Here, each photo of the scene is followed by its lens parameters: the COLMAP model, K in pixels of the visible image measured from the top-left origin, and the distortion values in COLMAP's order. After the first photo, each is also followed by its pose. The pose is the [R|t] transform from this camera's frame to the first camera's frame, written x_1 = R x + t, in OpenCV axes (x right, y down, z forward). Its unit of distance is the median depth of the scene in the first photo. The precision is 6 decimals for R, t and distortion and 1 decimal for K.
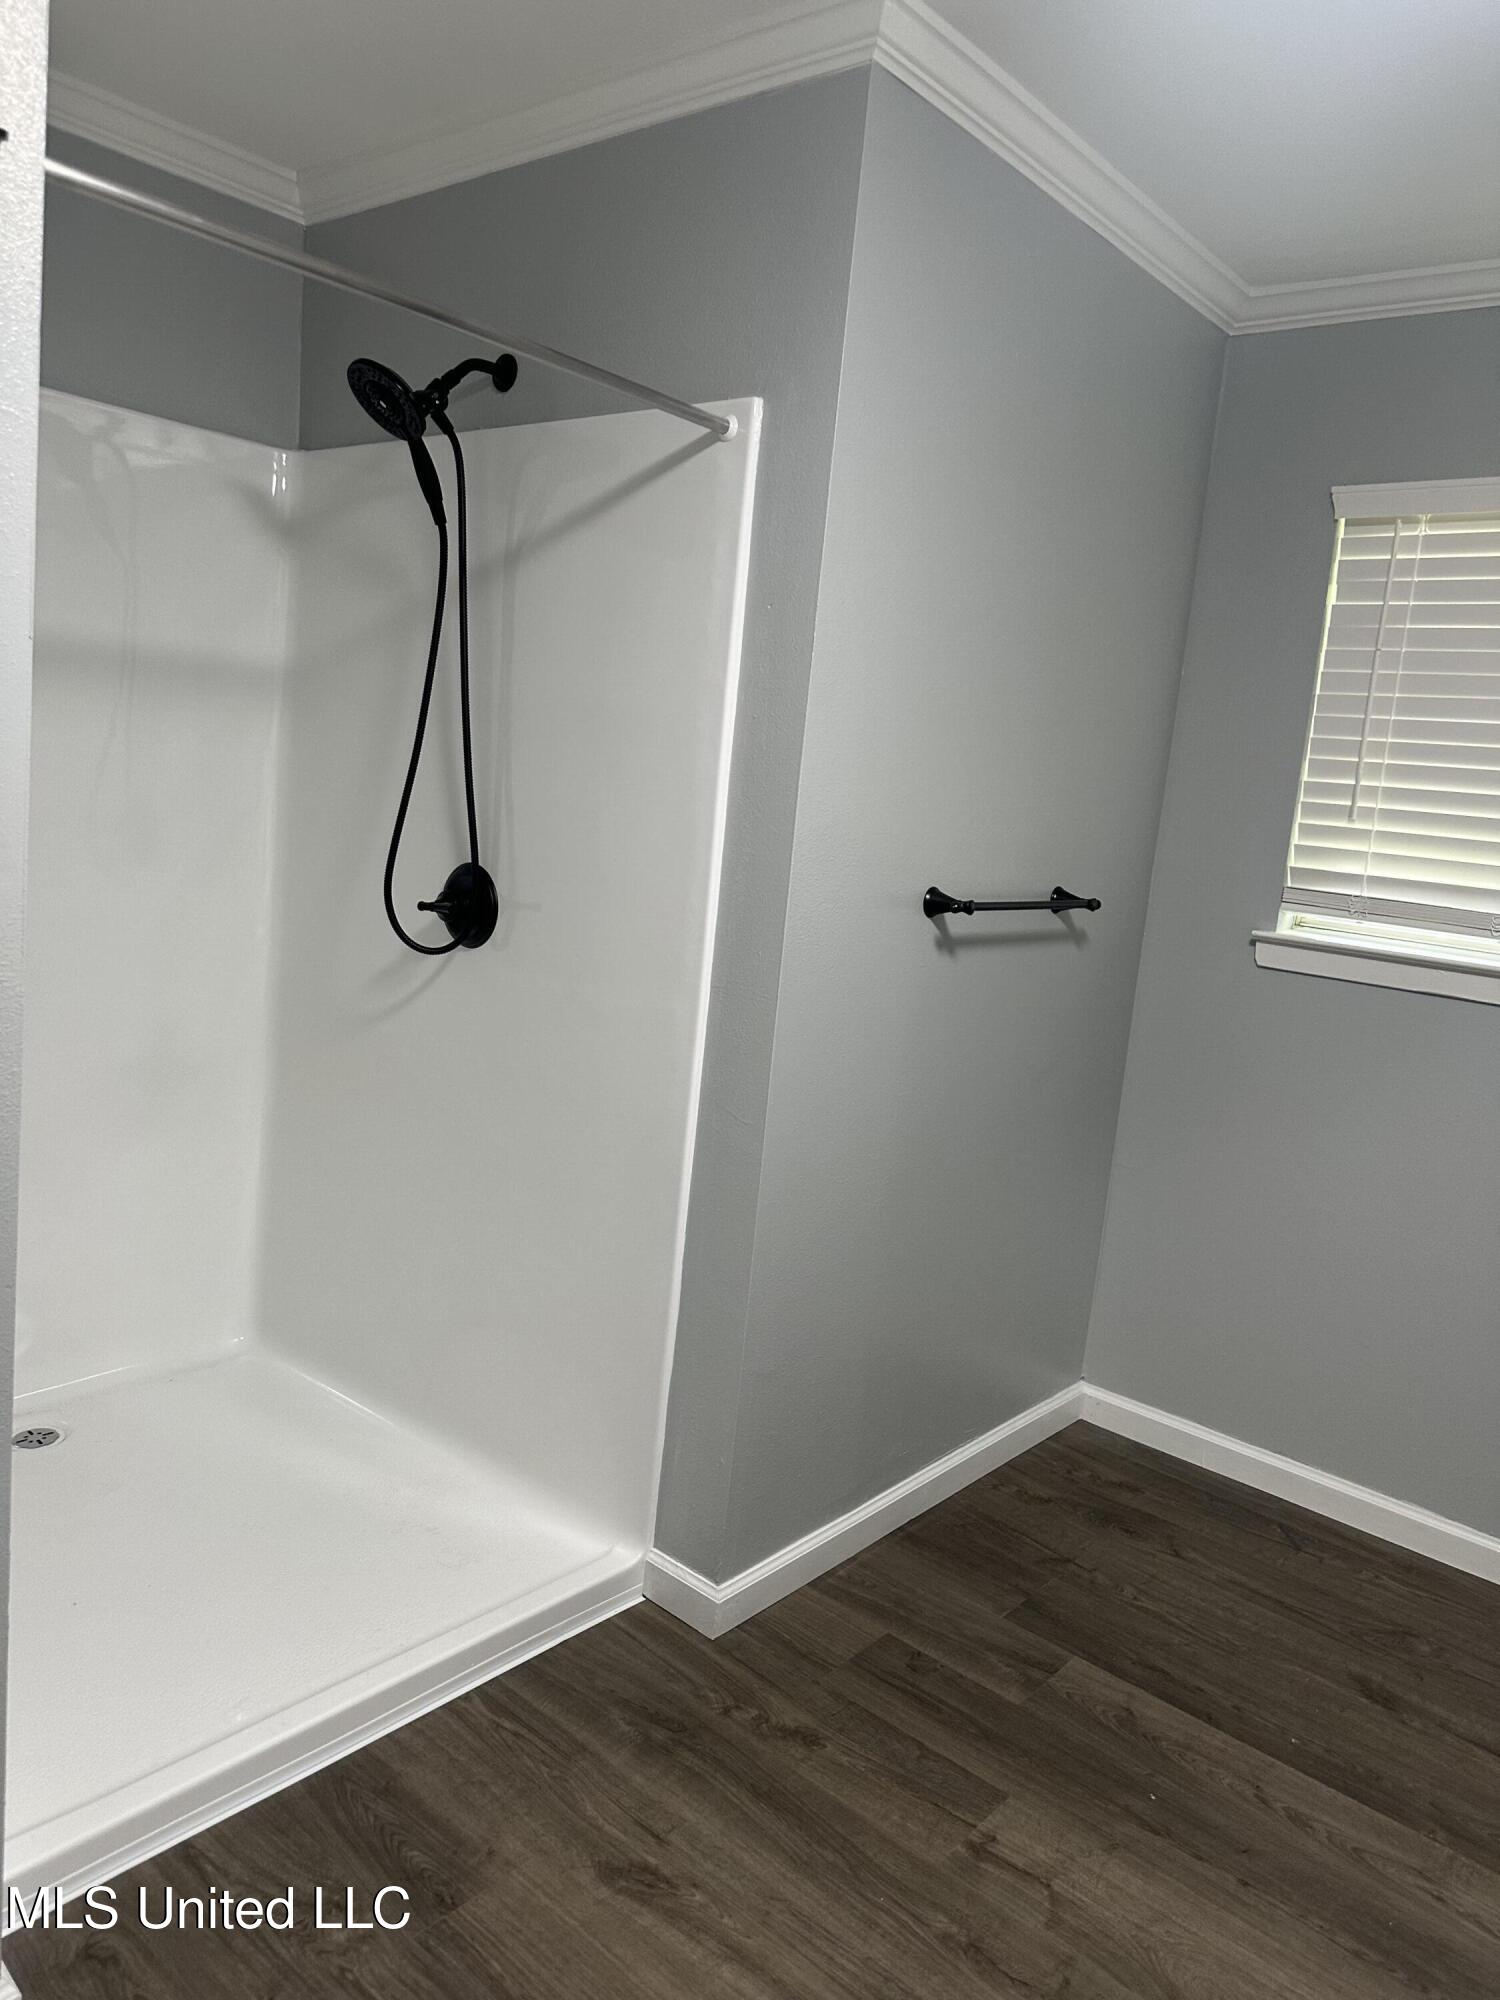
lens RADIAL K [[1421.1, 0, 753.2], [0, 1421.1, 987.8], [0, 0, 1]] dist [-0.003932, -0.000847]
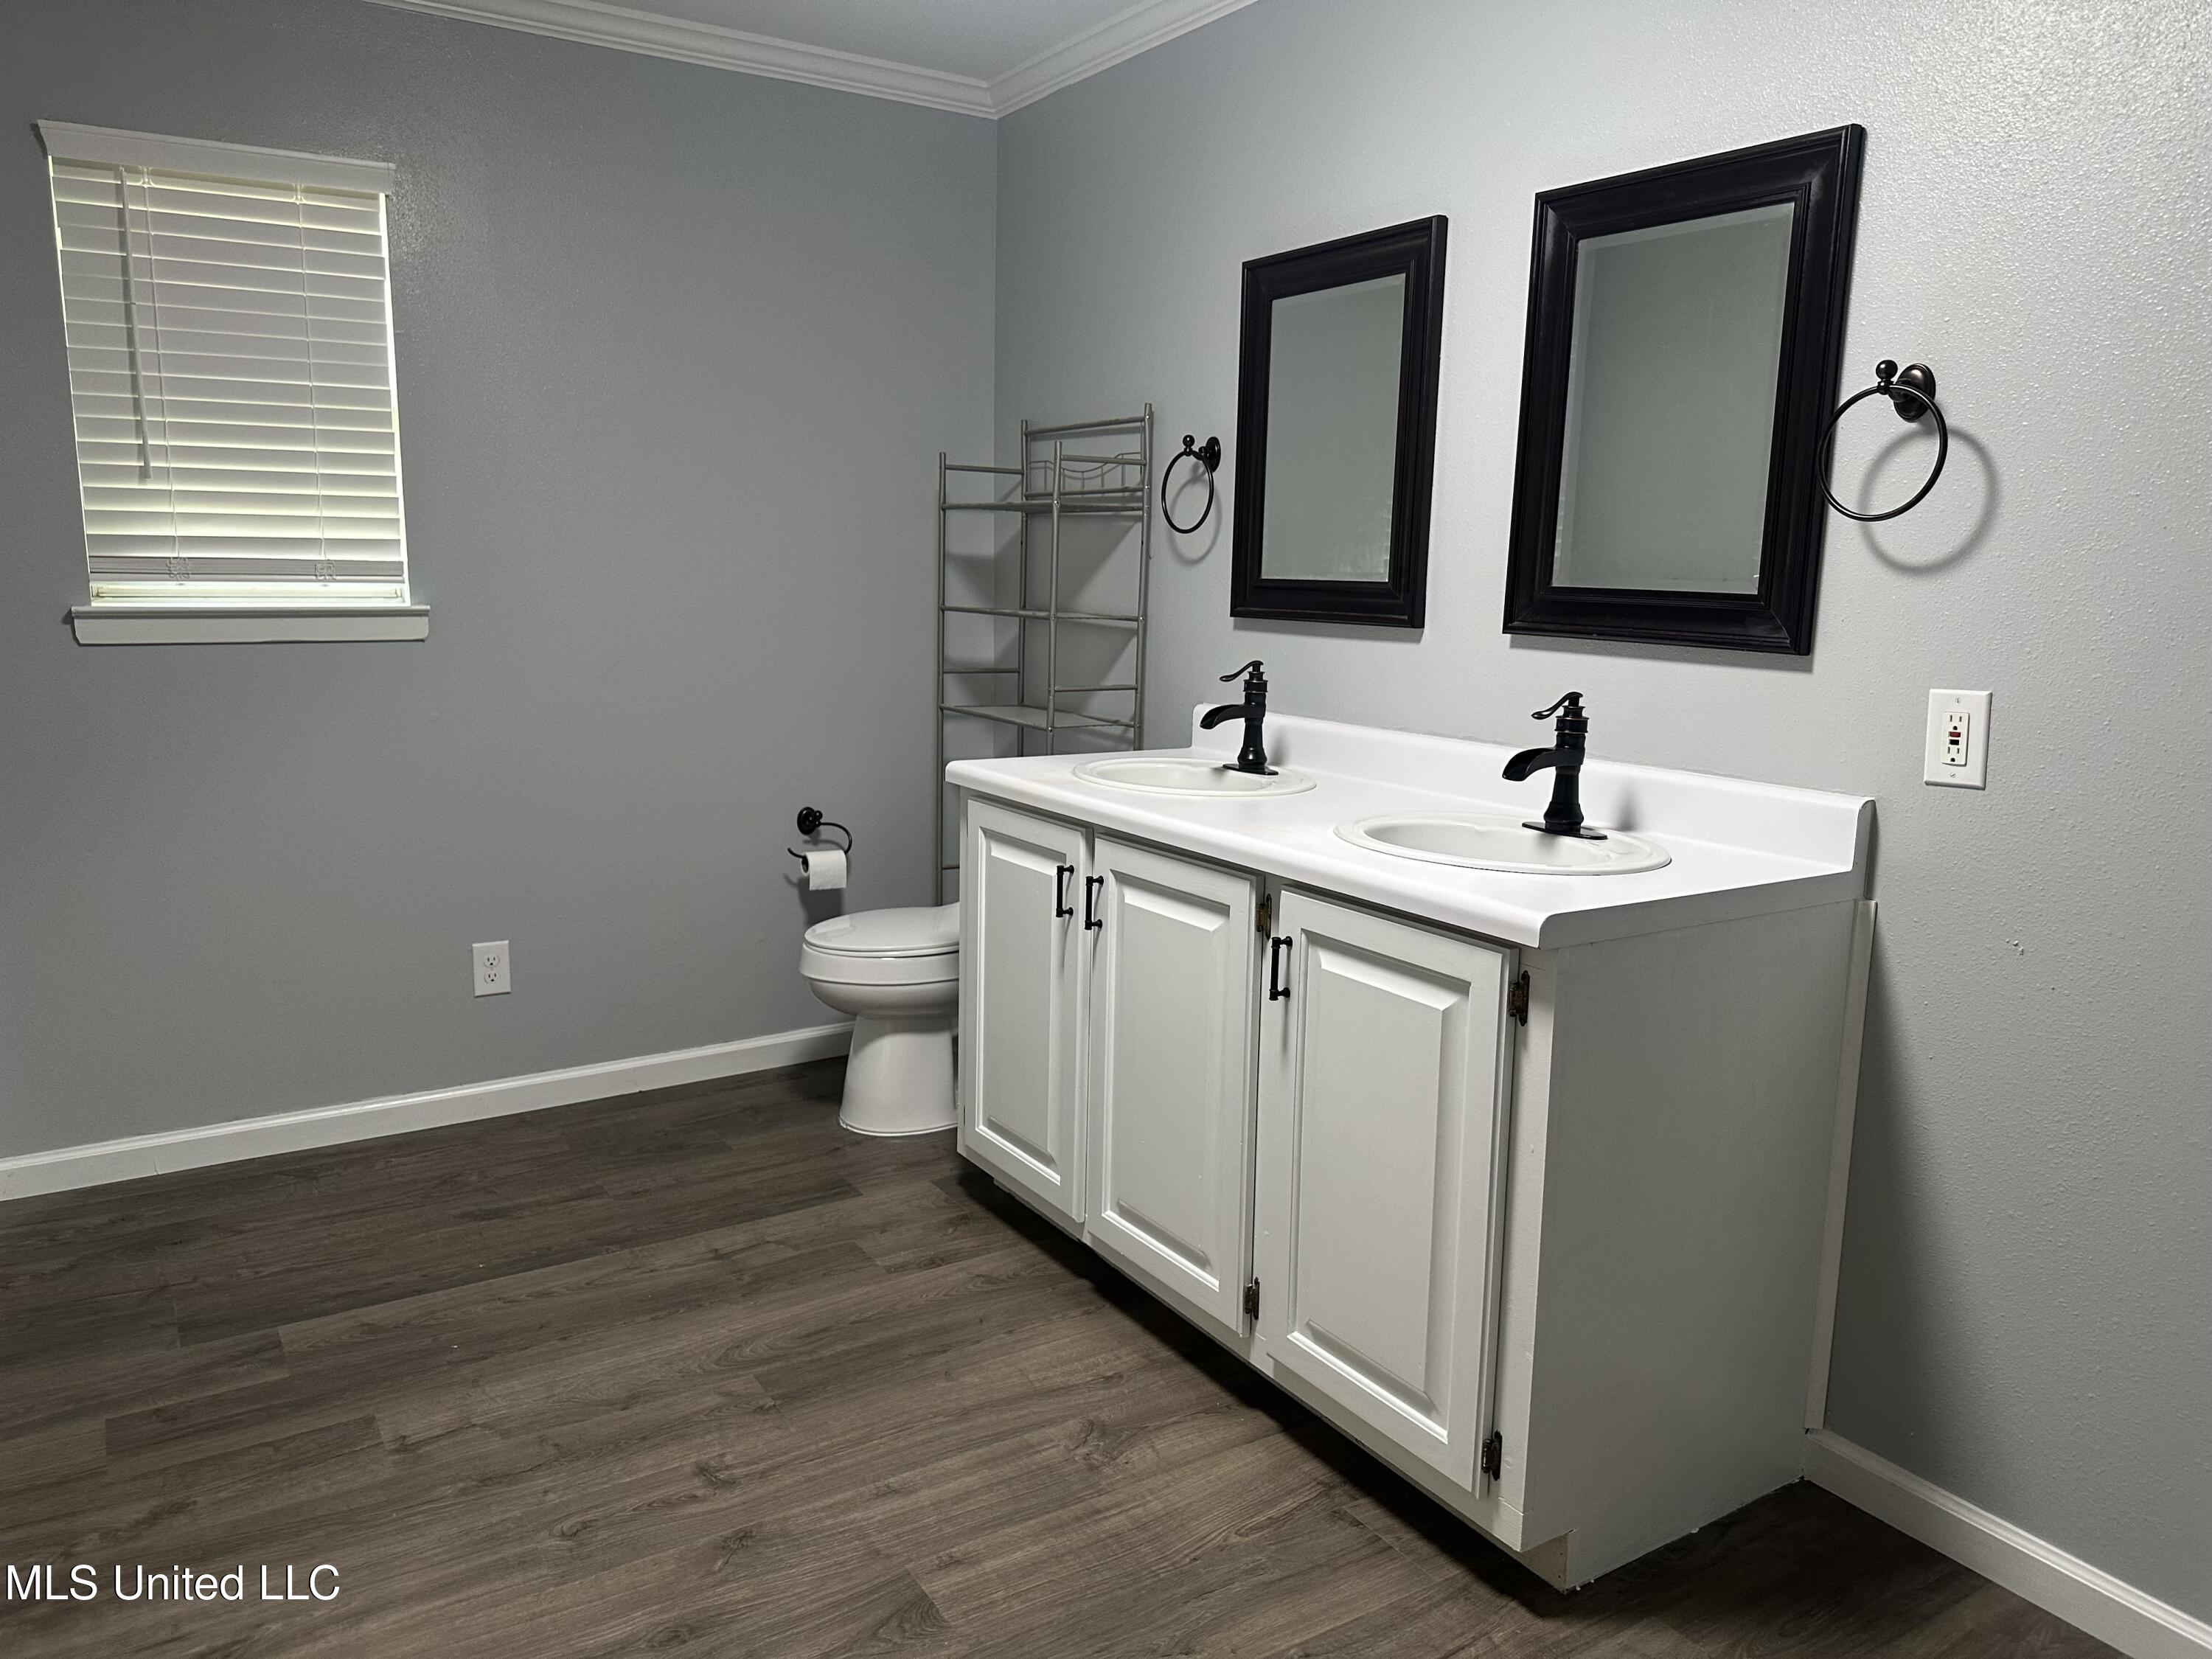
lens RADIAL K [[1571.7, 0, 1103.3], [0, 1571.7, 834.5], [0, 0, 1]] dist [-0.003932, -0.000847]
pose [[0.299876, -0.265225, 0.916368, -0.543747], [0.154728, 0.961379, 0.227619, -0.034050], [-0.941347, 0.073530, 0.329332, 0.046212]]
